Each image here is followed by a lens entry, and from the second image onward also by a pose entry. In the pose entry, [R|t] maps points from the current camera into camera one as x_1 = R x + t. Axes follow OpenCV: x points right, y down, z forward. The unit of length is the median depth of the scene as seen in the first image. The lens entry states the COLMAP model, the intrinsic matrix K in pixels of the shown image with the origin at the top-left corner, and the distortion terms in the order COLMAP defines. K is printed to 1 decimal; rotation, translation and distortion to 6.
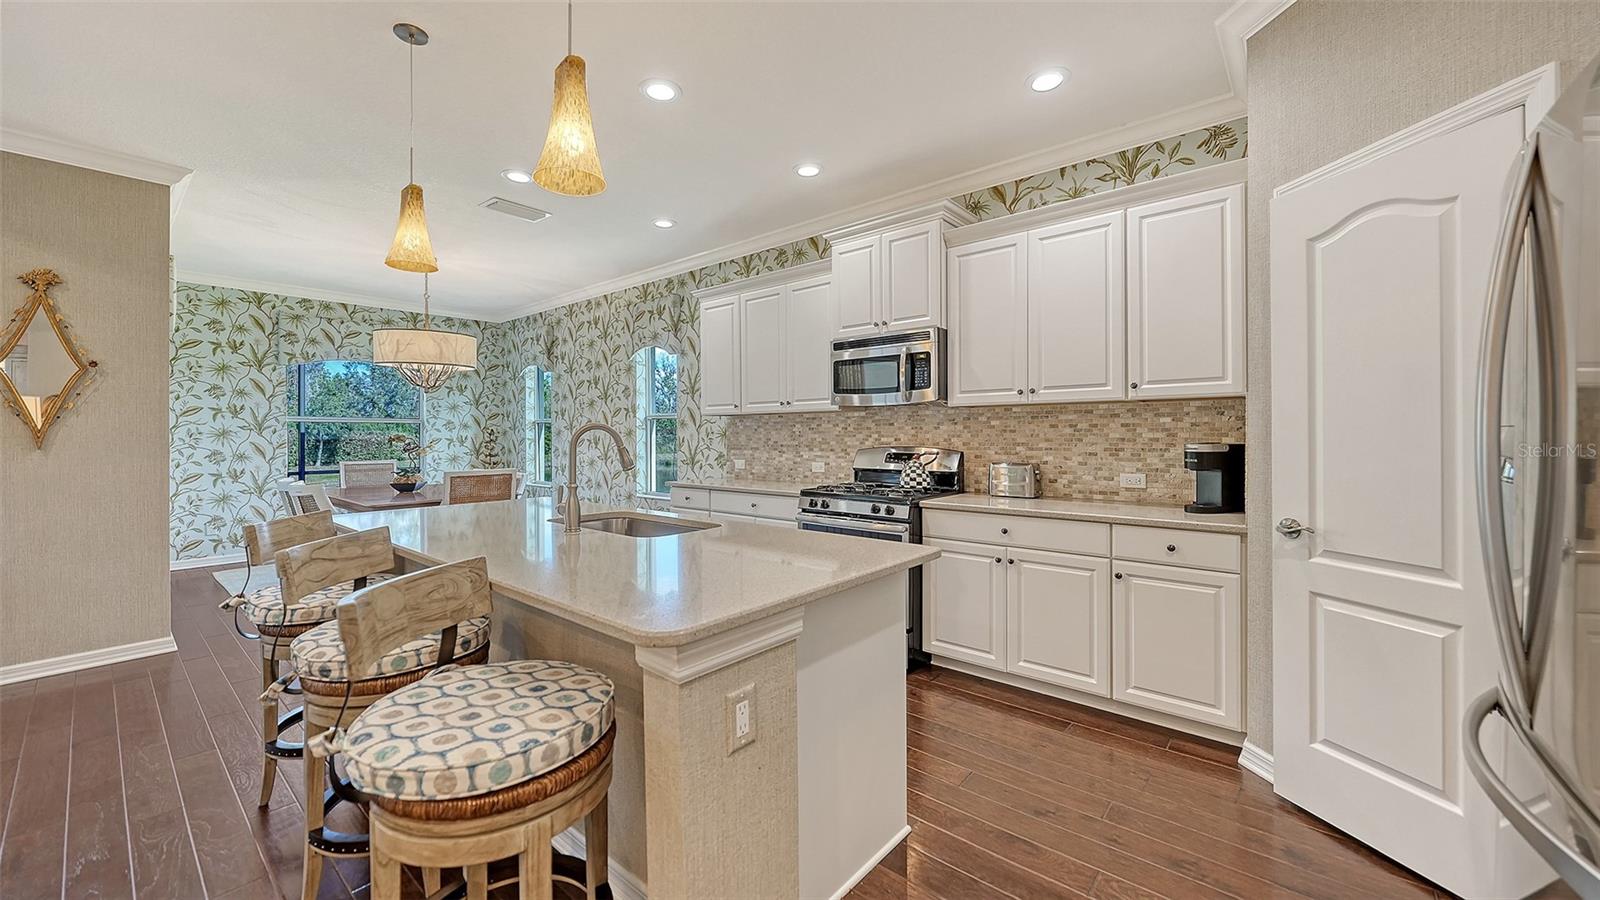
lens RADIAL K [[598.1, 0, 798.0], [0, 598.1, 442.7], [0, 0, 1]] dist [-0.007753, 0.000407]
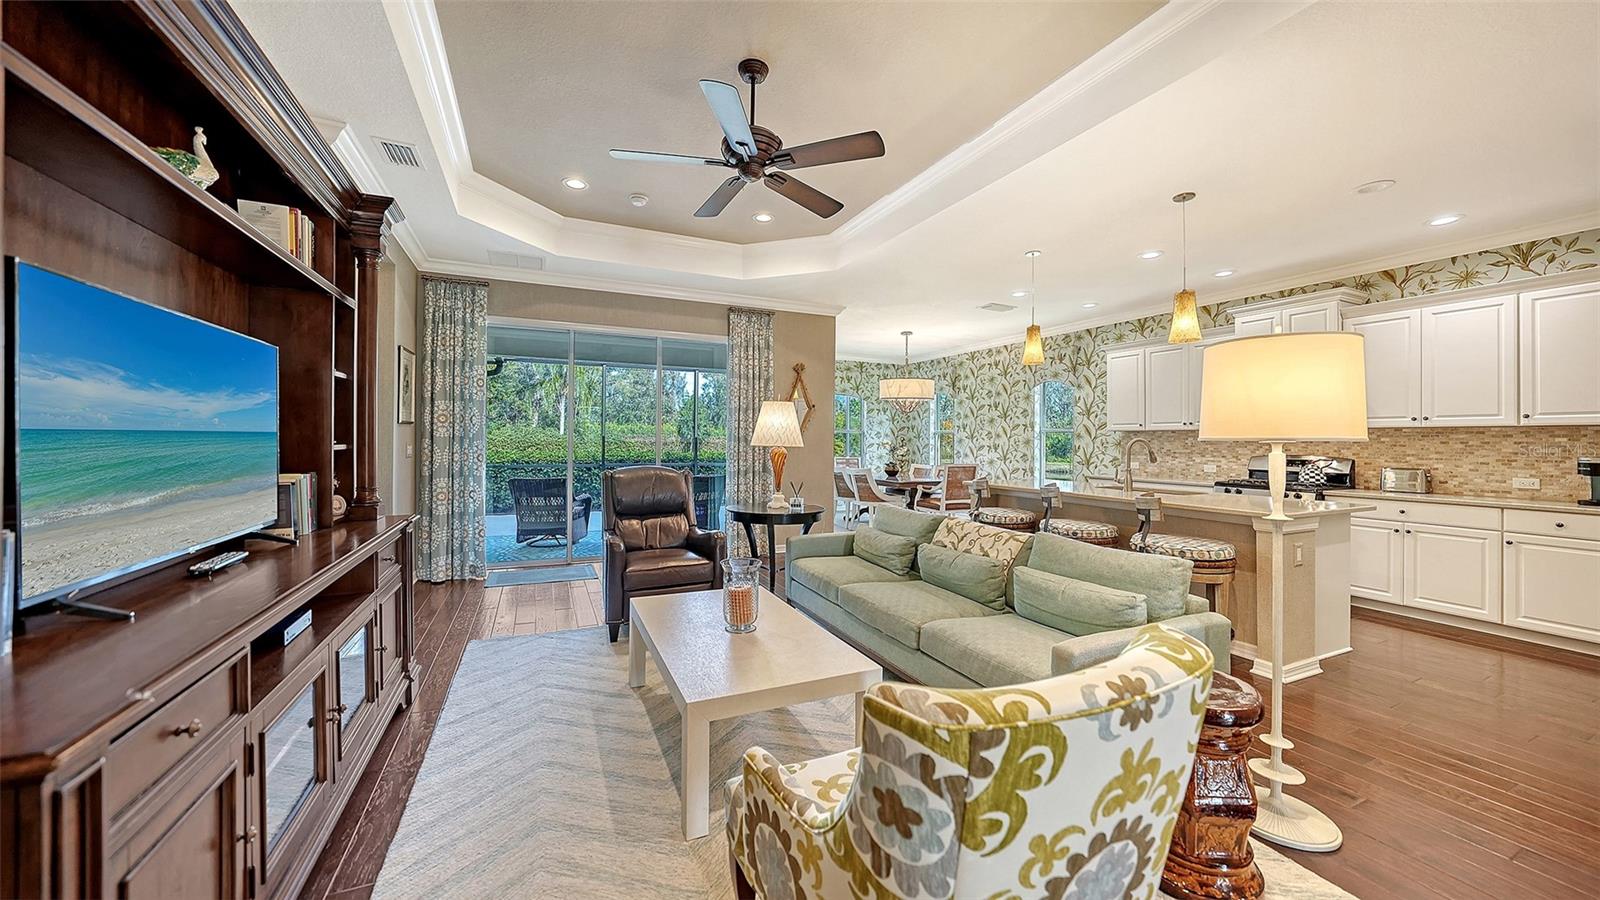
lens RADIAL K [[561.4, 0, 796.8], [0, 561.4, 434.2], [0, 0, 1]] dist [-0.001450, 0.001295]
pose [[0.904845, 0.010186, -0.425618, -0.217923], [-0.021821, 0.999509, -0.022470, 0.008073], [0.425181, 0.029619, 0.904624, -0.470782]]
